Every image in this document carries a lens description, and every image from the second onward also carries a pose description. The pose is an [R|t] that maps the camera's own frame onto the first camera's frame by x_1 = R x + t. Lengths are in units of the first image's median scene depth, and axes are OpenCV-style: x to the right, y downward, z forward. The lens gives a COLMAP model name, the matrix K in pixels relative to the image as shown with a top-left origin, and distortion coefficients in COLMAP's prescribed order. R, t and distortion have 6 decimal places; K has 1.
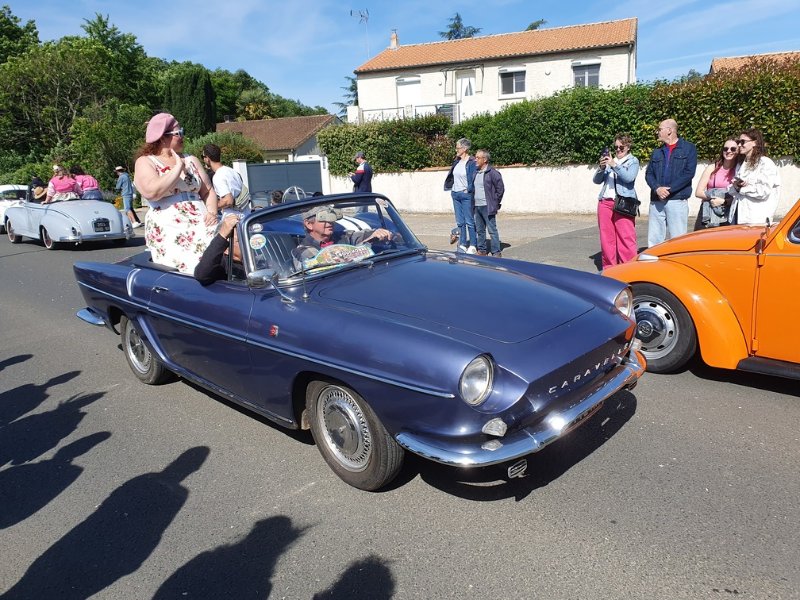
lens RADIAL K [[627.2, 0, 407.3], [0, 627.2, 297.0], [0, 0, 1]] dist [-0.004463, 0.030532]
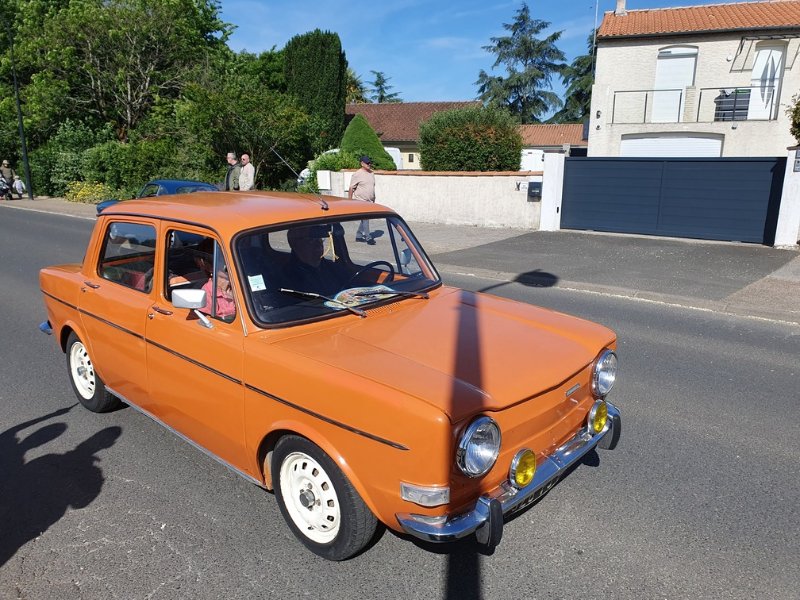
lens RADIAL K [[627.2, 0, 402.5], [0, 627.2, 301.4], [0, 0, 1]] dist [-0.004463, 0.030532]
pose [[0.998277, 0.047318, 0.034687, -0.550661], [-0.047398, 0.998875, 0.001464, -0.081829], [-0.034579, -0.003106, 0.999397, 0.501750]]
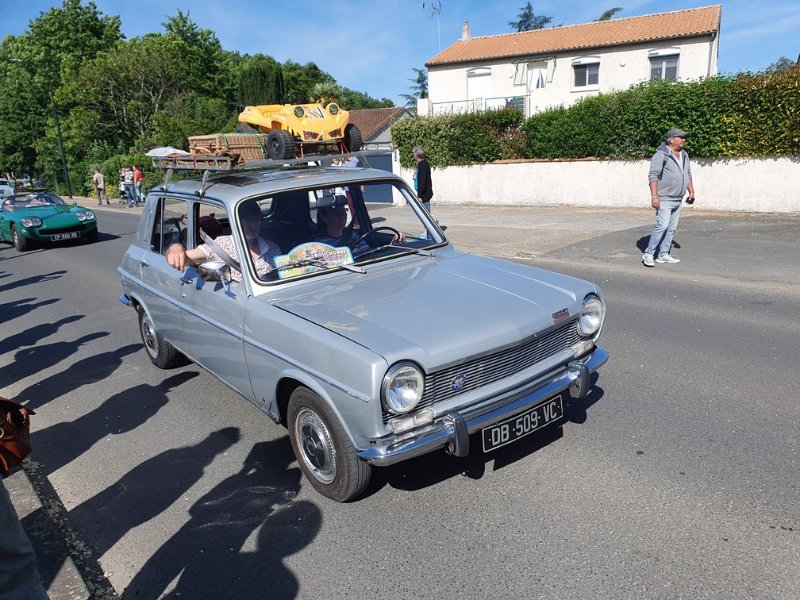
lens RADIAL K [[627.2, 0, 408.7], [0, 627.2, 310.1], [0, 0, 1]] dist [-0.004463, 0.030532]
pose [[0.995290, 0.028635, -0.092619, -0.011085], [-0.025776, 0.999158, 0.031924, 0.005870], [0.093455, -0.029387, 0.995190, -0.027654]]
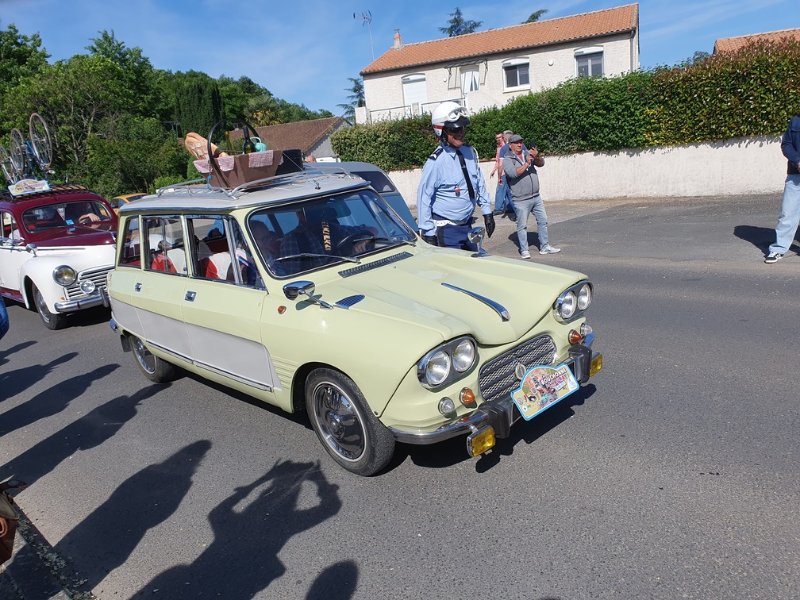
lens RADIAL K [[627.2, 0, 403.5], [0, 627.2, 304.1], [0, 0, 1]] dist [-0.004463, 0.030532]
pose [[0.998514, -0.047779, -0.026217, -0.009069], [0.048129, 0.998758, 0.012869, 0.009752], [0.025570, -0.014112, 0.999573, -0.038482]]
